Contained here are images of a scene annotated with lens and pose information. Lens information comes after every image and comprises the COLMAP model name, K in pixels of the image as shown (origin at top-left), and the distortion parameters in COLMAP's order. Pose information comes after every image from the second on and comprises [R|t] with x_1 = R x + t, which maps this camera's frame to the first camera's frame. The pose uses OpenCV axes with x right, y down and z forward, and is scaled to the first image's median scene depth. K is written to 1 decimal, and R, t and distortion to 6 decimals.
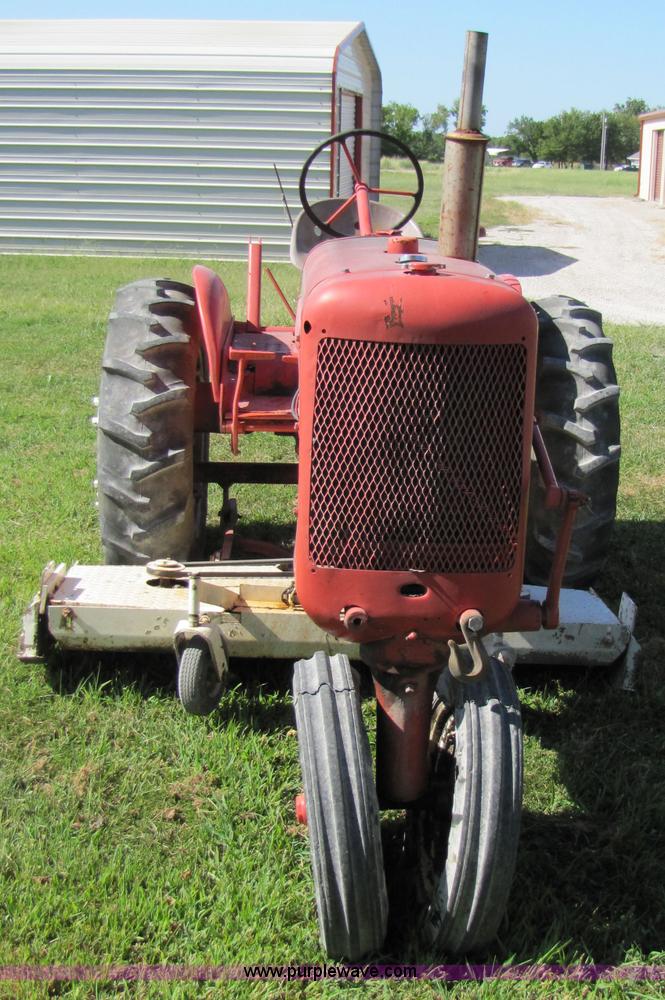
lens RADIAL K [[1353.1, 0, 332.5], [0, 1353.1, 500.0], [0, 0, 1]] dist [-0.015023, -0.023393]
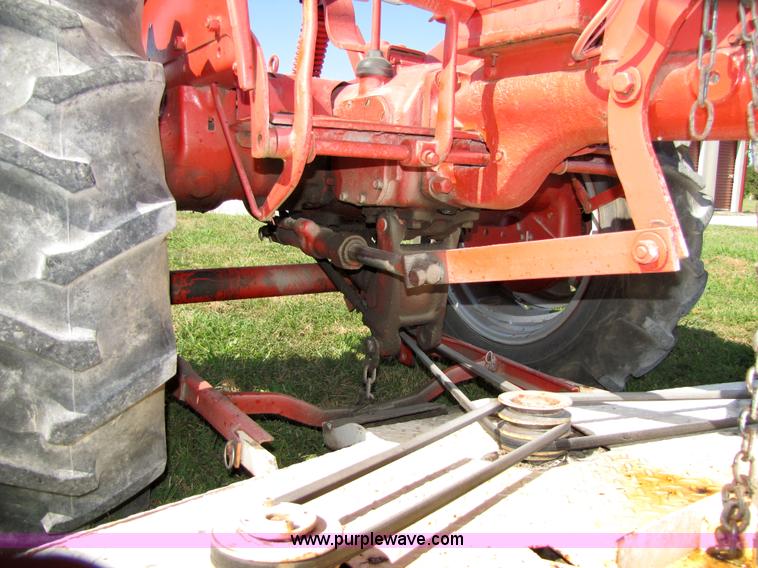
lens RADIAL K [[640.5, 0, 379.0], [0, 640.5, 284.0], [0, 0, 1]] dist [-0.189332, 0.159887]
pose [[0.831137, -0.080856, 0.550158, -0.164369], [0.128792, 0.990460, -0.049003, 0.005136], [-0.540947, 0.111585, 0.833621, 0.809188]]
